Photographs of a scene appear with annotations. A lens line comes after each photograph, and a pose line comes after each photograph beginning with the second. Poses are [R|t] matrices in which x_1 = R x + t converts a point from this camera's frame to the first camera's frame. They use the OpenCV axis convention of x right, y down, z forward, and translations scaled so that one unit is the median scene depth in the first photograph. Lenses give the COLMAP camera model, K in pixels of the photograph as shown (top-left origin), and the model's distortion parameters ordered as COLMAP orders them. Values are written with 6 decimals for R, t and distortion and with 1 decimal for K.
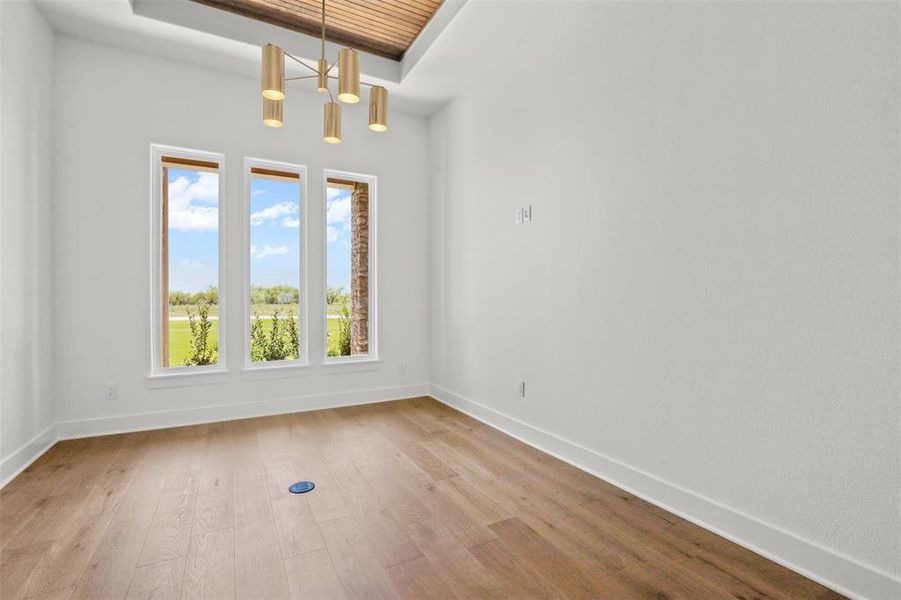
lens RADIAL K [[412.9, 0, 454.6], [0, 412.9, 298.9], [0, 0, 1]] dist [-0.012938, 0.000532]
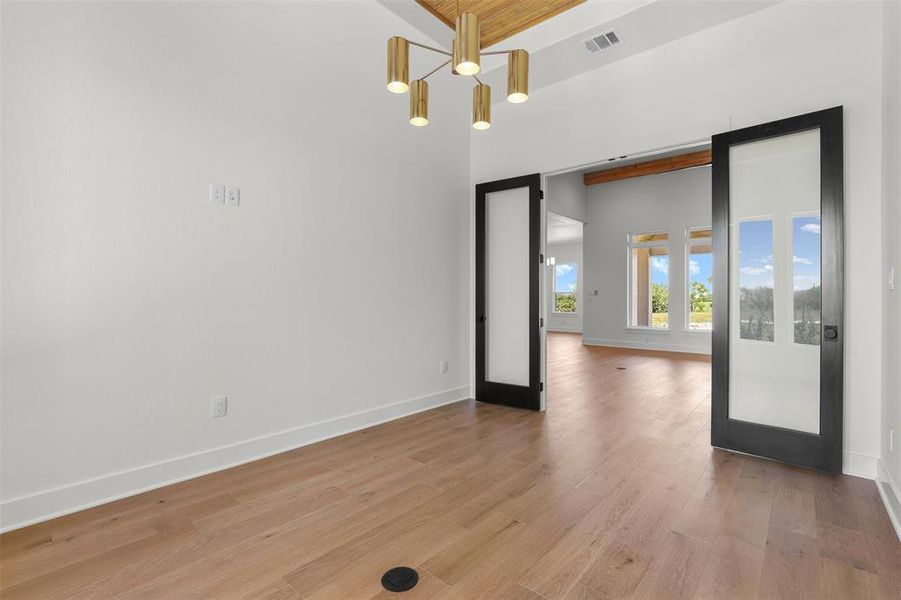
lens RADIAL K [[412.9, 0, 454.6], [0, 412.9, 298.9], [0, 0, 1]] dist [-0.012938, 0.000532]
pose [[-0.349522, -0.003001, 0.936923, -0.987906], [-0.002354, 0.999995, 0.002325, 0.001905], [-0.936925, -0.001392, -0.349527, 1.108499]]
